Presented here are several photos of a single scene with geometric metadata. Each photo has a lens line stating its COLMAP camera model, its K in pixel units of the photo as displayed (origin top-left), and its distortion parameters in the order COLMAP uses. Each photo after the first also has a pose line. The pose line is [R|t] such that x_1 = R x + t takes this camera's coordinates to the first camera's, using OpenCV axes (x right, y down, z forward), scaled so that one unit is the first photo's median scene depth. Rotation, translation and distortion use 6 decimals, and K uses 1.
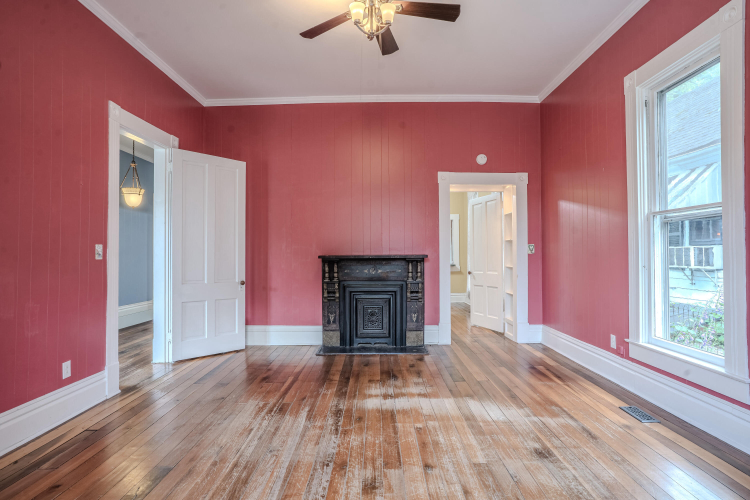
lens RADIAL K [[411.3, 0, 375.0], [0, 411.3, 250.0], [0, 0, 1]] dist [-0.052217, 0.039254]
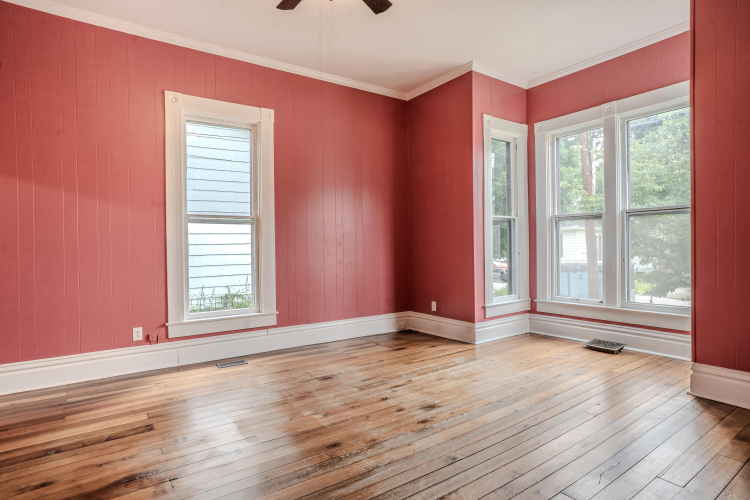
lens RADIAL K [[411.3, 0, 375.0], [0, 411.3, 250.0], [0, 0, 1]] dist [-0.052217, 0.039254]
pose [[-0.577985, 0.004880, 0.816033, -0.818677], [0.009041, 0.999959, 0.000424, 0.027670], [-0.815997, 0.007623, -0.578005, 1.524522]]
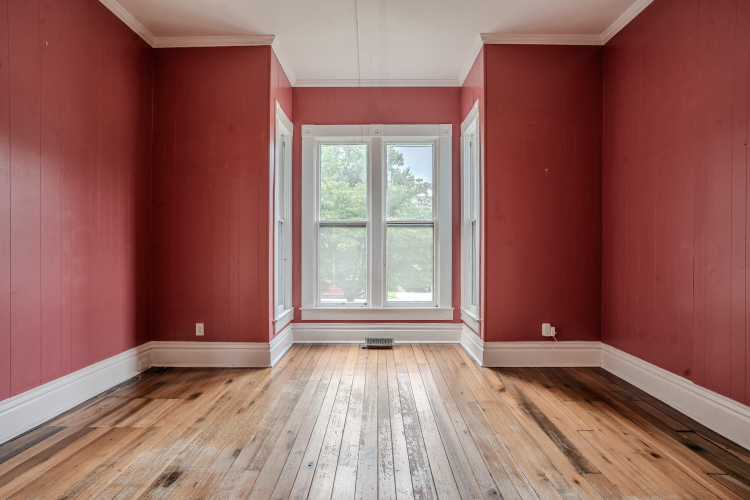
lens RADIAL K [[411.3, 0, 375.0], [0, 411.3, 250.0], [0, 0, 1]] dist [-0.052217, 0.039254]
pose [[-0.999967, 0.004467, 0.006840, -0.025993], [0.004415, 0.999961, -0.007604, 0.023258], [-0.006874, -0.007573, -0.999948, 1.649259]]
